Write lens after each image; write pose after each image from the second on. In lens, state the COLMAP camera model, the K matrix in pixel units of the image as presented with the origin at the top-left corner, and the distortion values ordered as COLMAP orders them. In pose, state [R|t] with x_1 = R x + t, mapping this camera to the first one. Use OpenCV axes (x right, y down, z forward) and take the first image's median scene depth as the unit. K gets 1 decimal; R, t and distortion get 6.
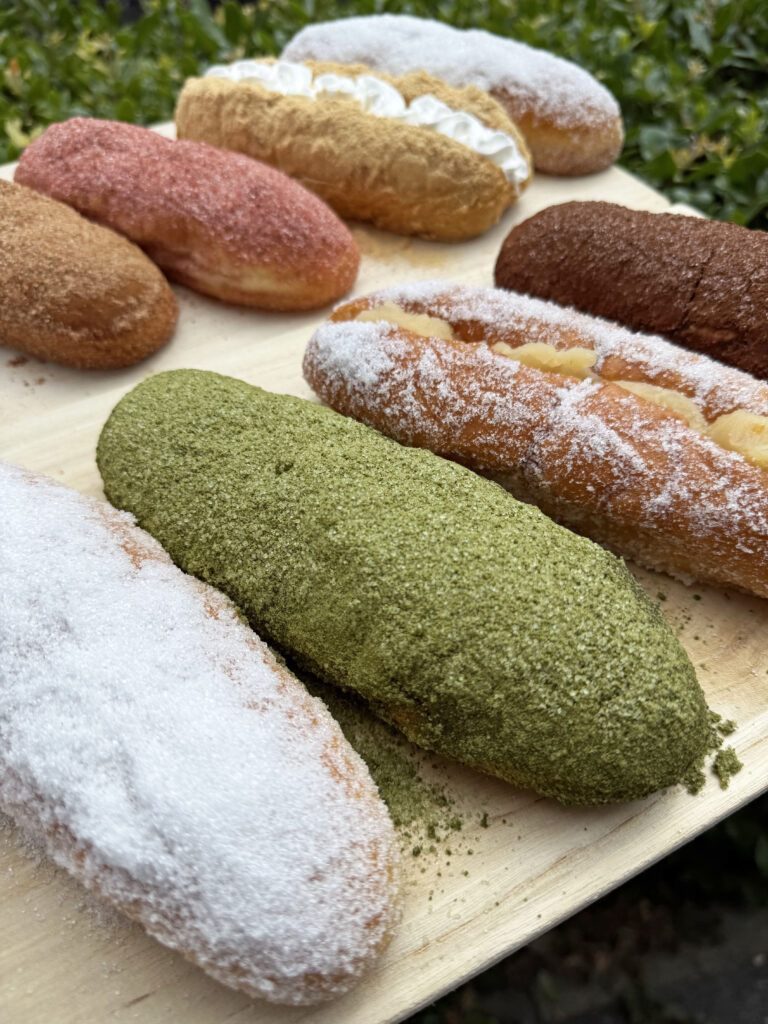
lens RADIAL K [[735.2, 0, 388.5], [0, 735.2, 512.8], [0, 0, 1]] dist [0.013227, -0.048433]
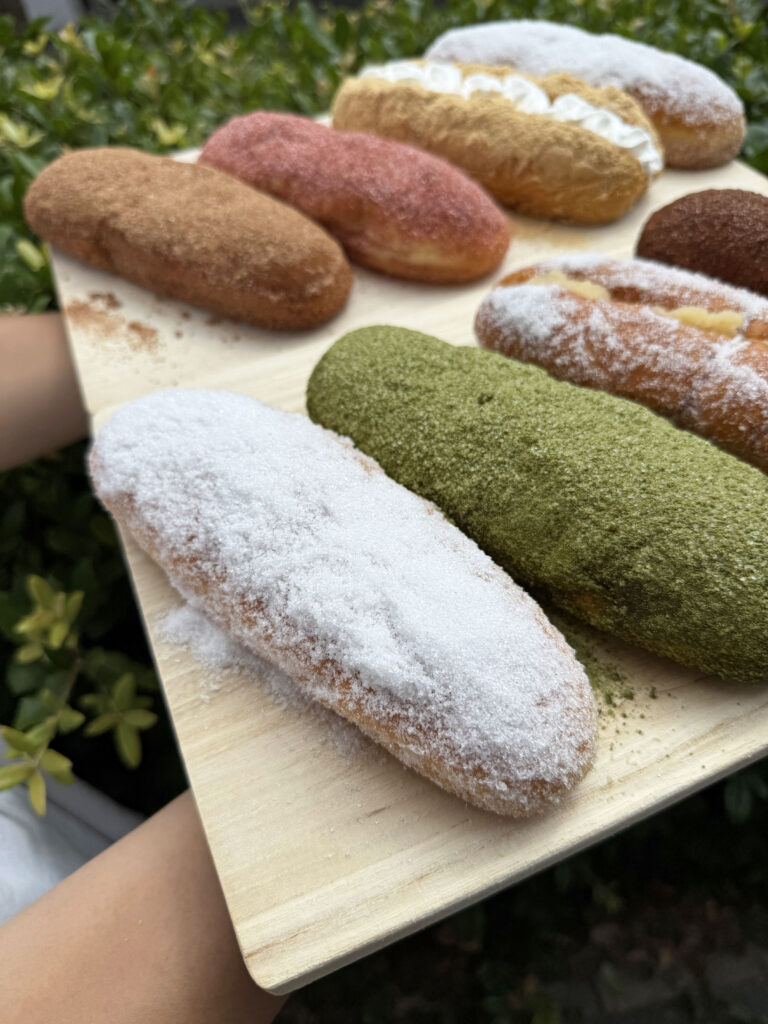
lens RADIAL K [[735.2, 0, 386.1], [0, 735.2, 510.2], [0, 0, 1]] dist [0.013227, -0.048433]
pose [[0.996763, 0.038464, -0.070597, -0.200861], [-0.038907, 0.999231, -0.004910, 0.124867], [0.070354, 0.007641, 0.997493, -0.199093]]
